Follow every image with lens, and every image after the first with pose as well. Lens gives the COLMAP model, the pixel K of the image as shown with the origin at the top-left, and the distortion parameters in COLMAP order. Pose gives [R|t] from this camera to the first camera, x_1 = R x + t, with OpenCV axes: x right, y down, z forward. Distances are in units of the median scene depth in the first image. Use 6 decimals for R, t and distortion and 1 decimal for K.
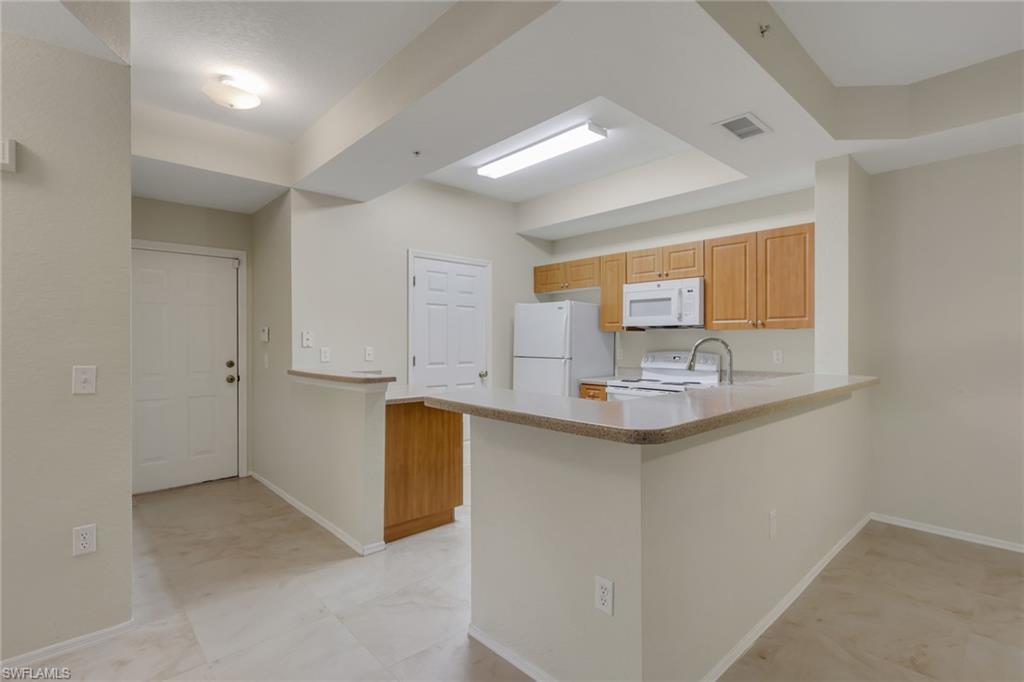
lens RADIAL K [[502.4, 0, 492.2], [0, 502.4, 342.5], [0, 0, 1]] dist [-0.016110, -0.001234]
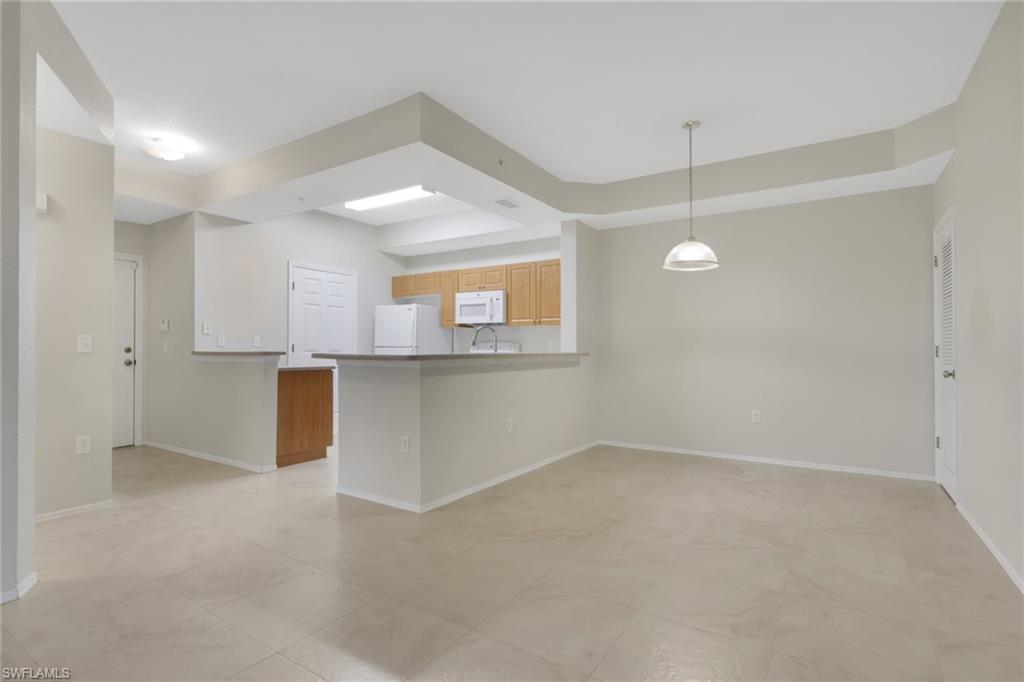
lens RADIAL K [[502.4, 0, 507.5], [0, 502.4, 348.6], [0, 0, 1]] dist [-0.016110, -0.001234]
pose [[0.962079, 0.001302, 0.272769, 0.025136], [-0.001330, 0.999999, -0.000083, 0.043734], [-0.272769, -0.000283, 0.962080, -0.437700]]
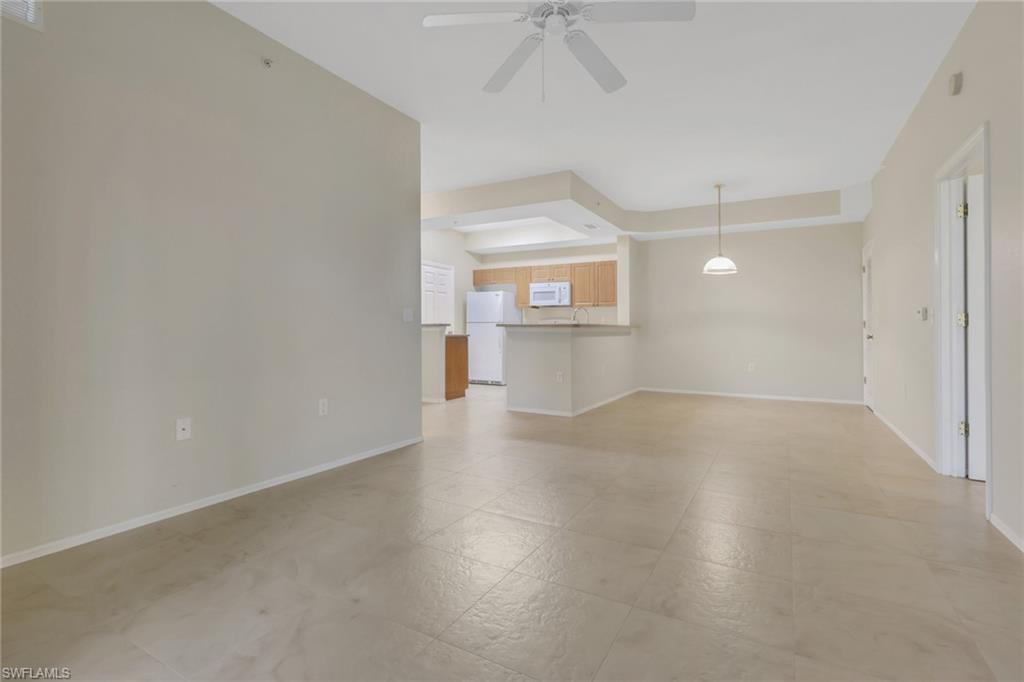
lens RADIAL K [[502.4, 0, 497.2], [0, 502.4, 330.3], [0, 0, 1]] dist [-0.016110, -0.001234]
pose [[0.948566, 0.003332, 0.316561, -0.528903], [-0.003276, 0.999994, -0.000710, 0.073290], [-0.316561, -0.000363, 0.948572, -0.878915]]
